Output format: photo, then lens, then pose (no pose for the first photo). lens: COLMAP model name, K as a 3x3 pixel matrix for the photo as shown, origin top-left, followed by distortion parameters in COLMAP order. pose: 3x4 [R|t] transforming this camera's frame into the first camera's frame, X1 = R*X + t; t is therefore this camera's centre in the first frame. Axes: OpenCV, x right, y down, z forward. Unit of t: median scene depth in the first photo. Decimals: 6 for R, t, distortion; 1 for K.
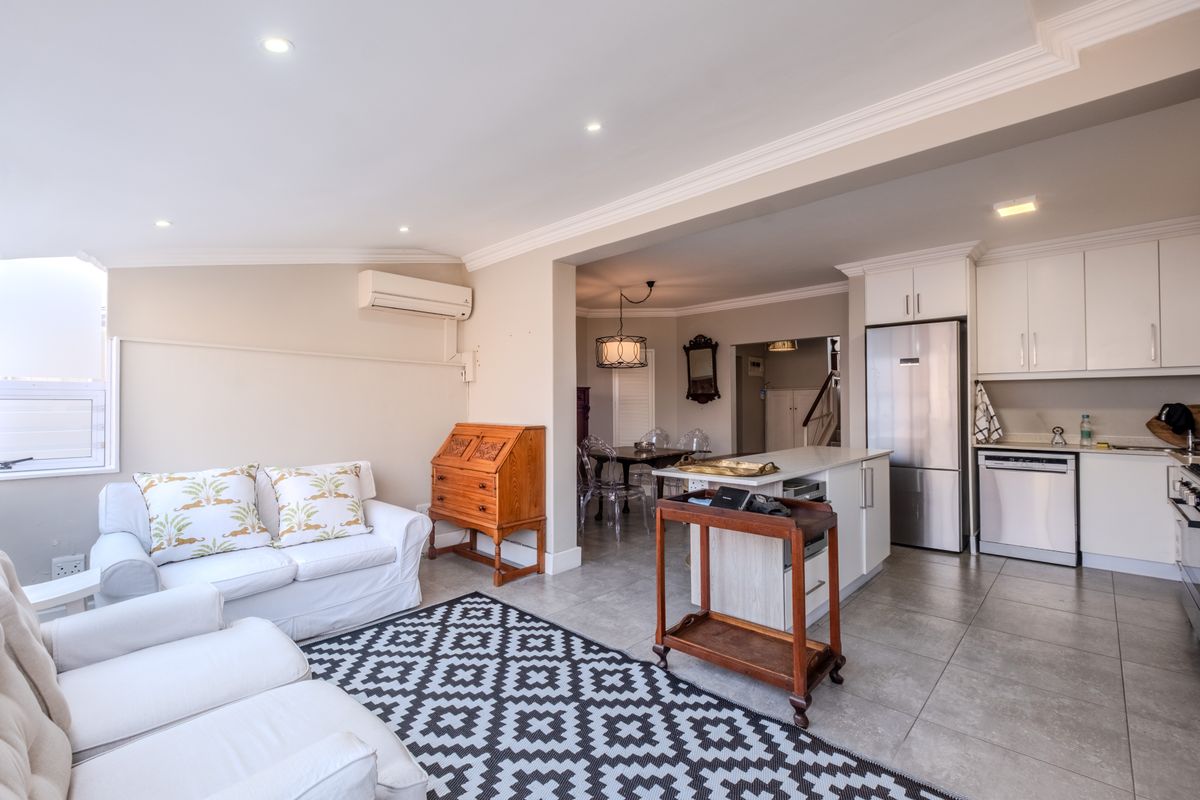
lens RADIAL K [[529.2, 0, 598.8], [0, 529.2, 399.7], [0, 0, 1]] dist [-0.000388, 0.001261]
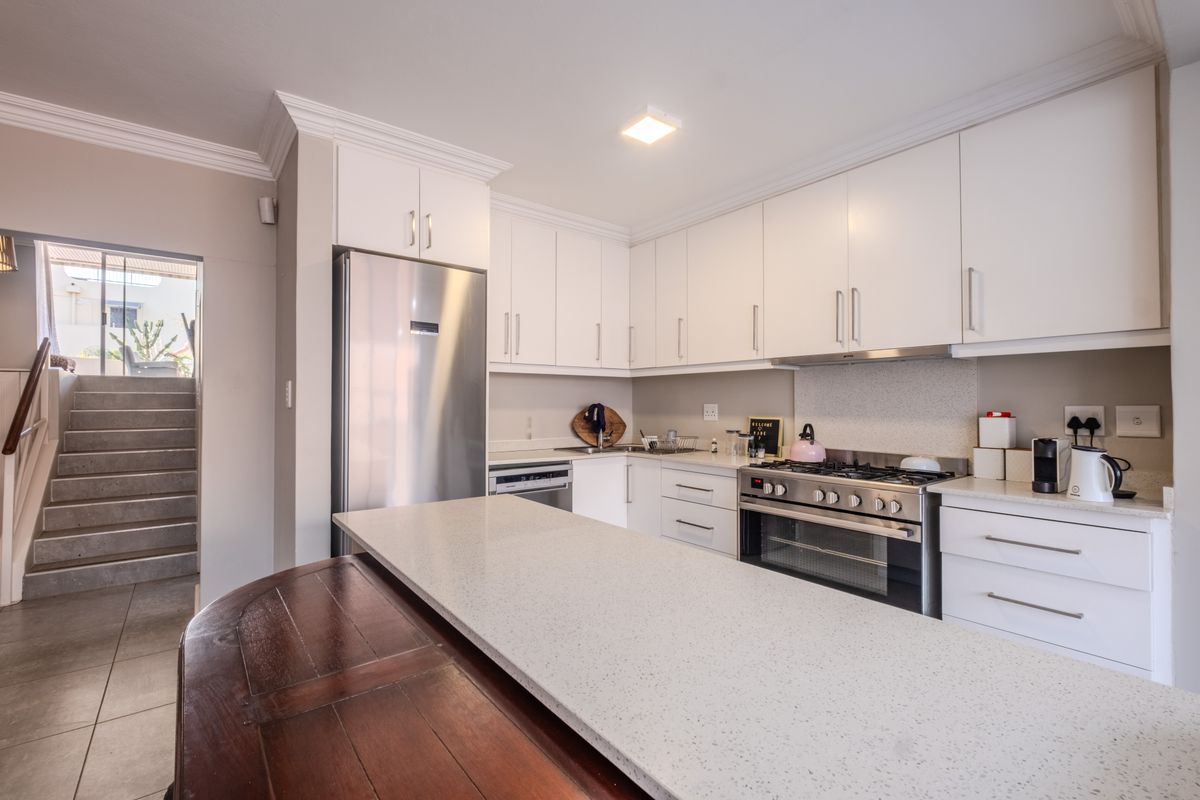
lens RADIAL K [[529.2, 0, 599.2], [0, 529.2, 399.8], [0, 0, 1]] dist [-0.000388, 0.001261]
pose [[0.155955, 0.011171, 0.987701, 0.061127], [-0.010003, 0.999903, -0.009729, 0.008801], [-0.987713, -0.008362, 0.156052, 0.766666]]
